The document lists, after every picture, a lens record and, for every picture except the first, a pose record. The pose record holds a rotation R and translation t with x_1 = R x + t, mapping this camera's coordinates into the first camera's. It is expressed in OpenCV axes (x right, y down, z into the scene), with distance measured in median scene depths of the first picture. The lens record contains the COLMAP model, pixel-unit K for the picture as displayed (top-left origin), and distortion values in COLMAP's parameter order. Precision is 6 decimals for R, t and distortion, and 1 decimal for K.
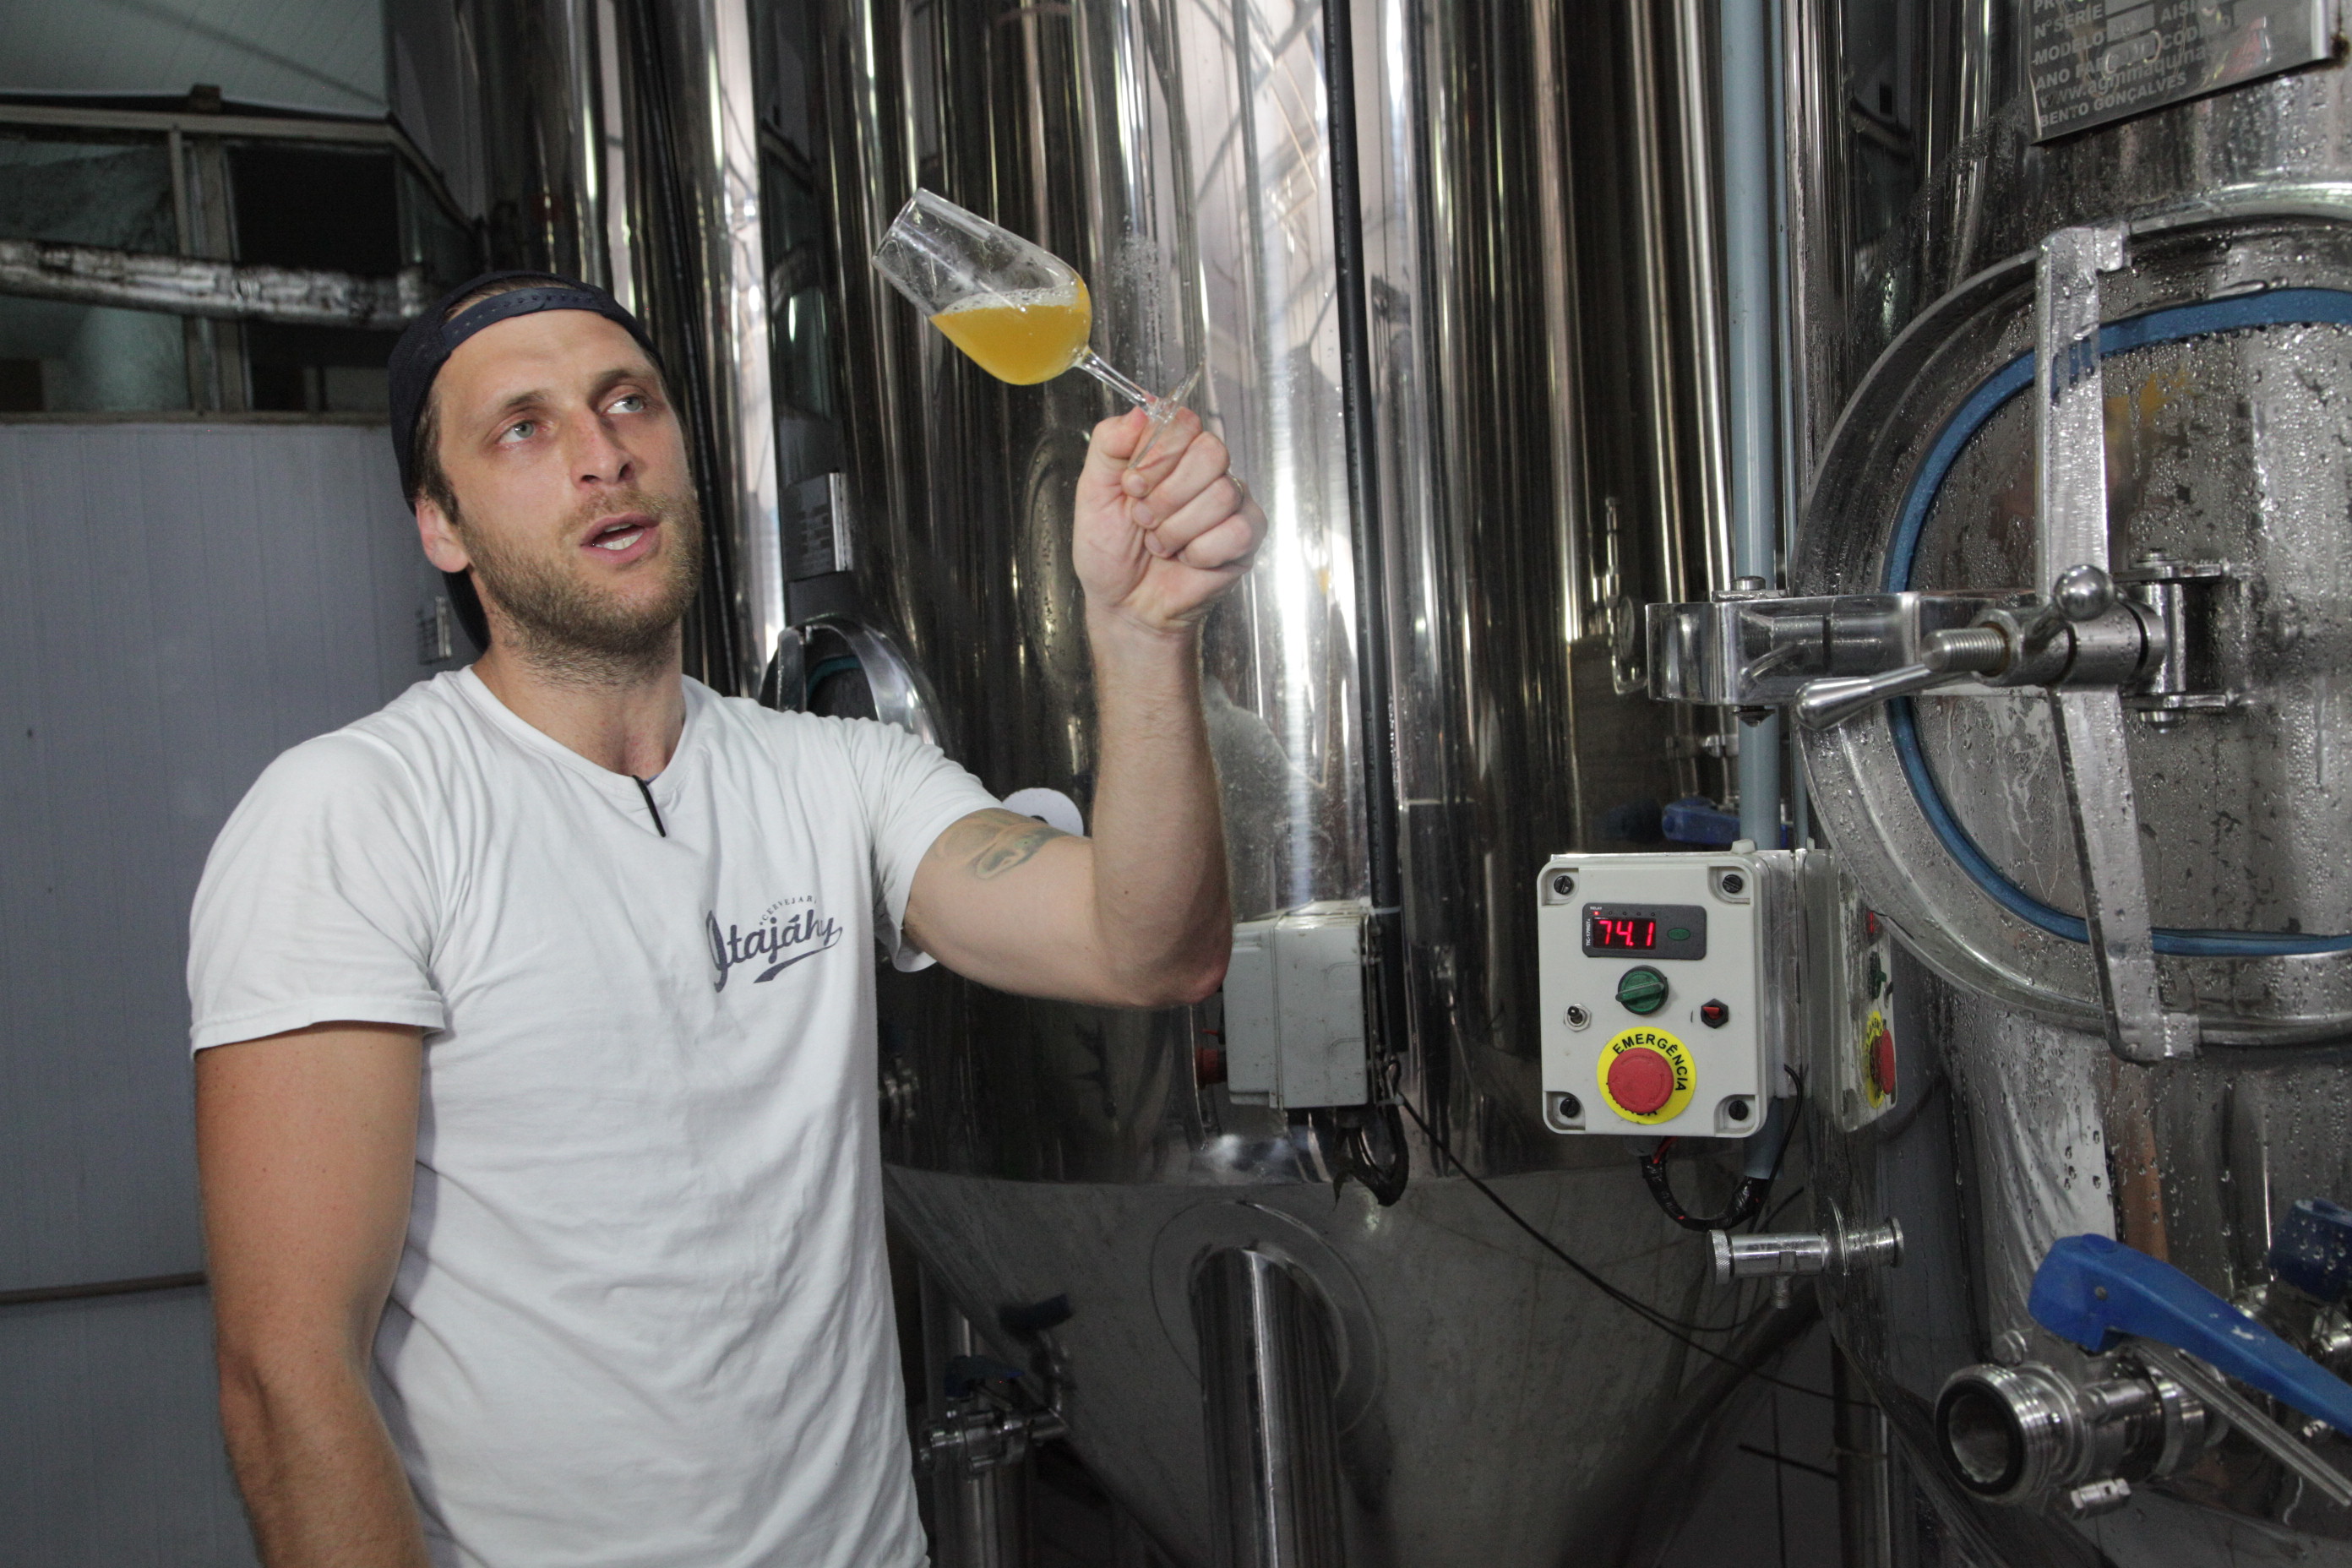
lens RADIAL K [[2804.7, 0, 1176.0], [0, 2804.7, 784.0], [0, 0, 1]] dist [0.174010, -0.001263]
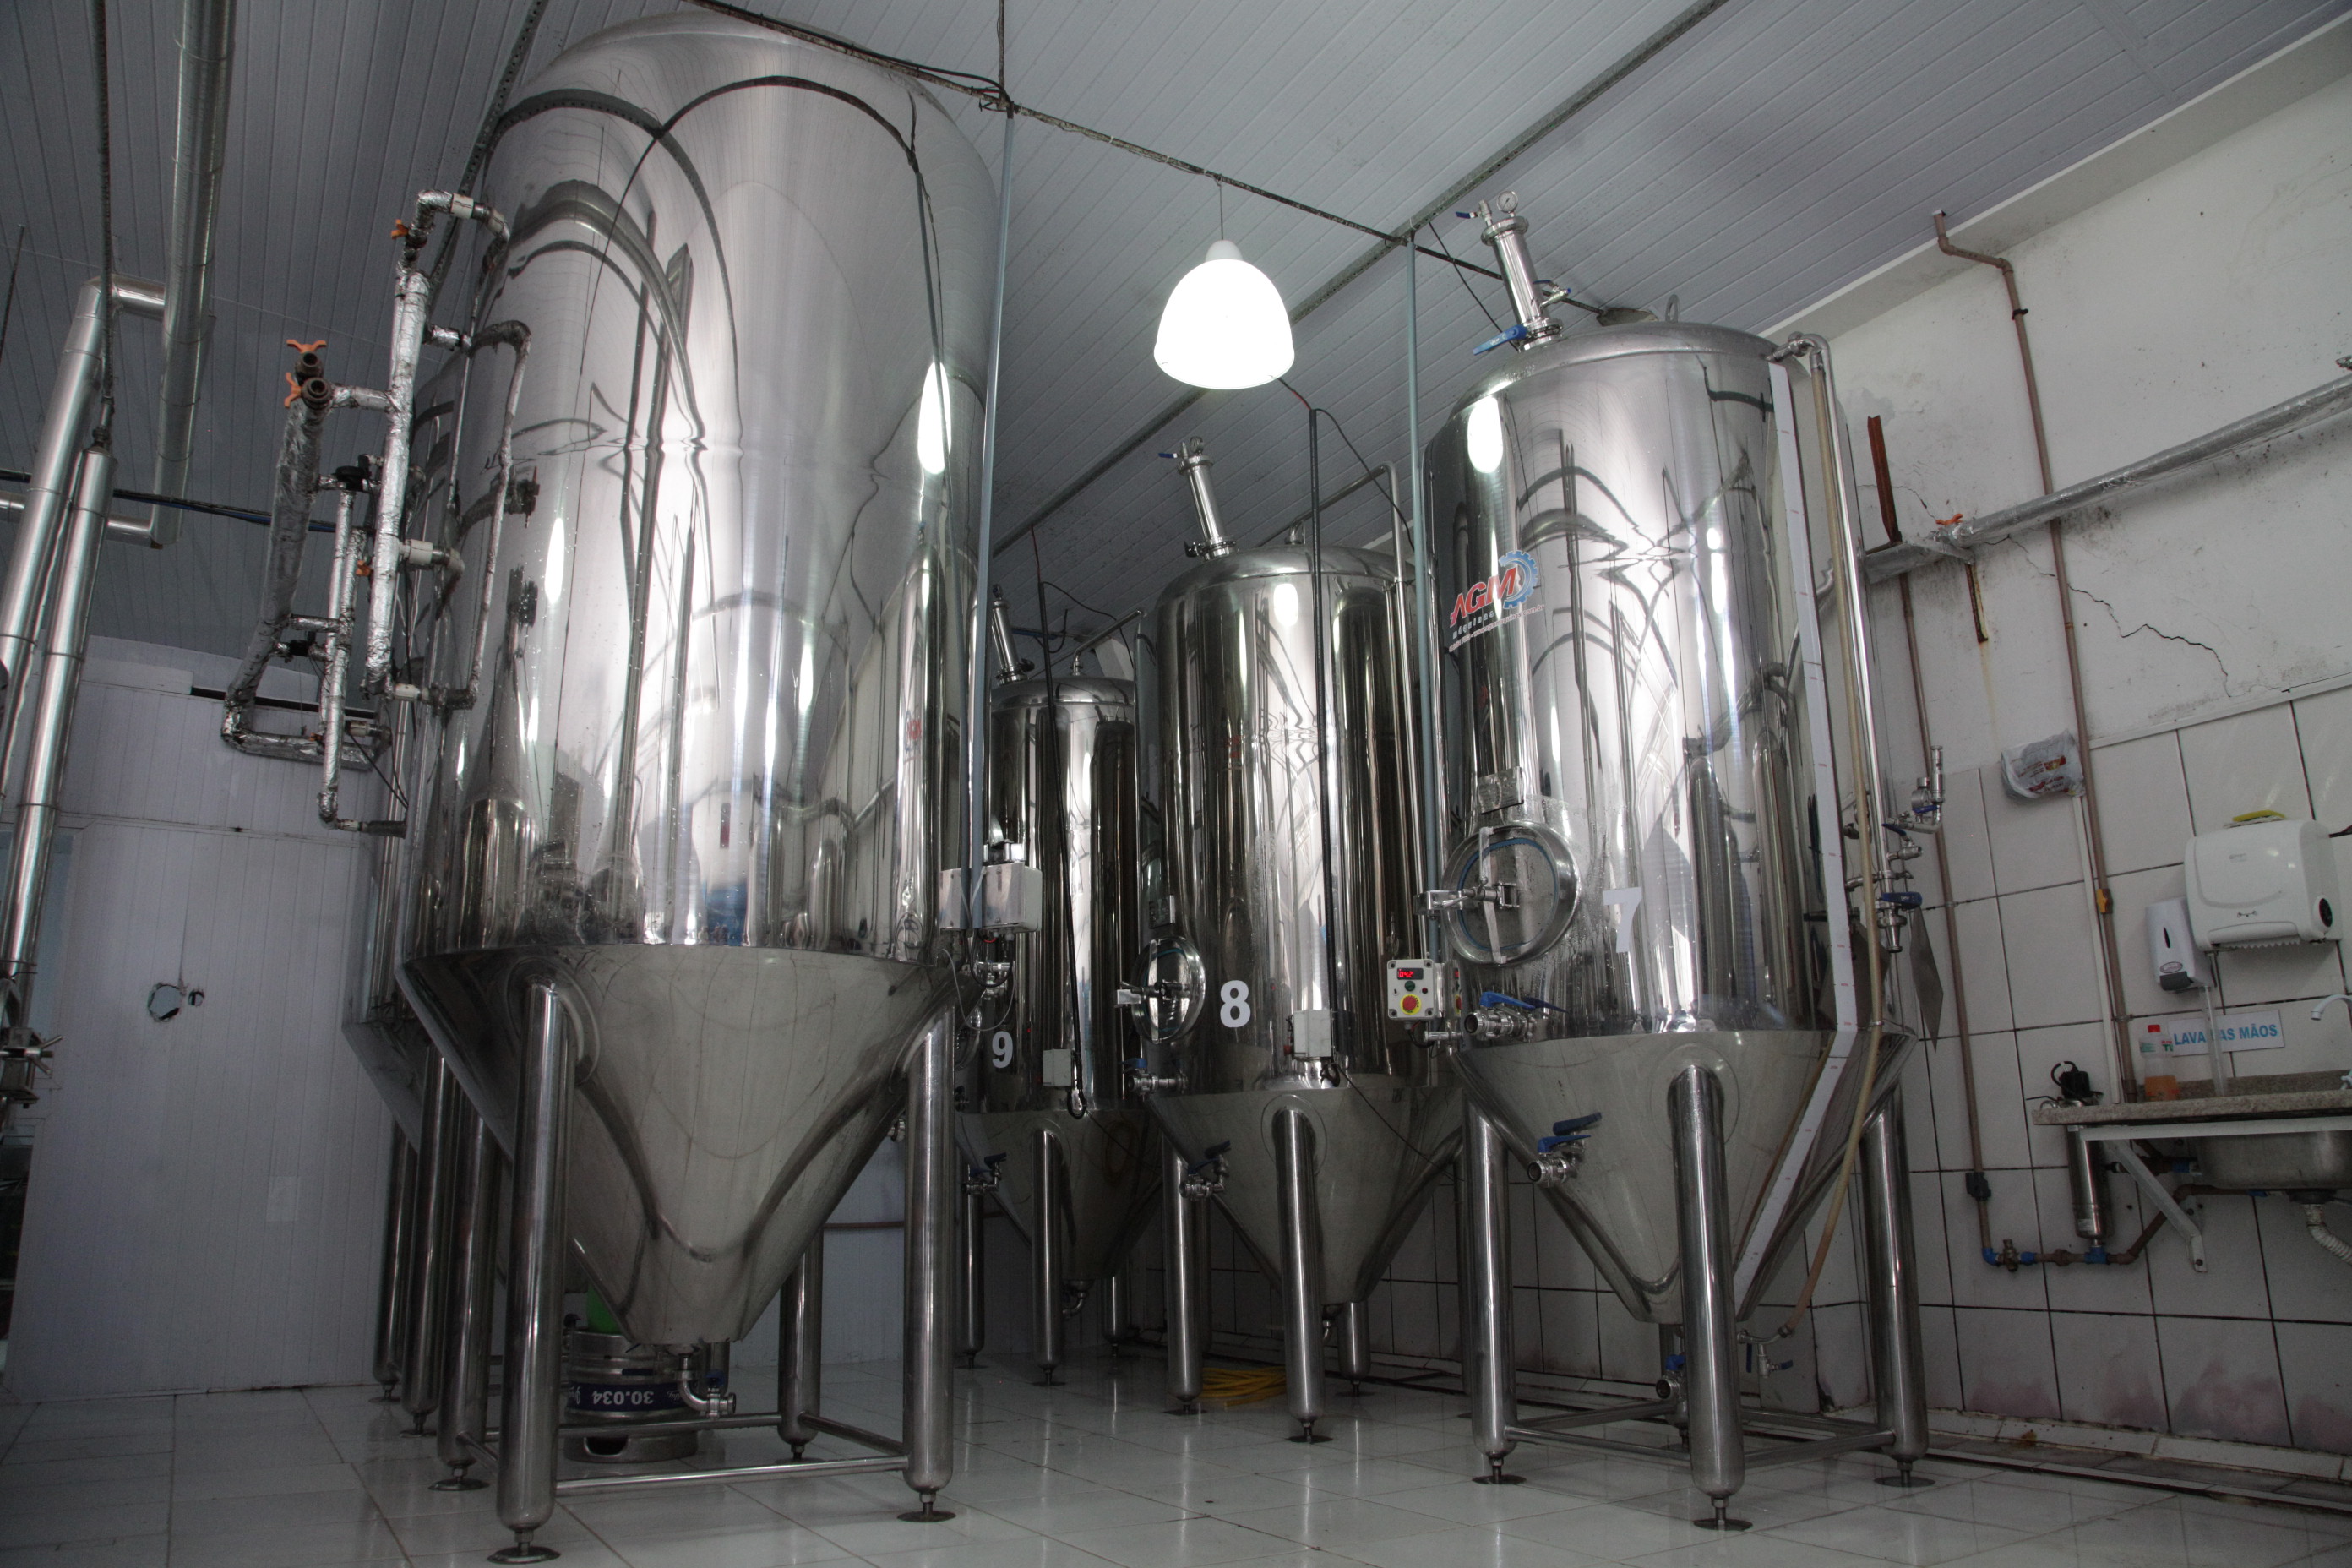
lens RADIAL K [[1696.0, 0, 1176.0], [0, 1696.0, 784.0], [0, 0, 1]] dist [-0.000588, -0.000049]
pose [[0.997263, 0.060448, 0.042570, -0.357156], [-0.048050, 0.967519, -0.248190, 0.460668], [-0.056190, 0.245466, 0.967775, -1.762919]]
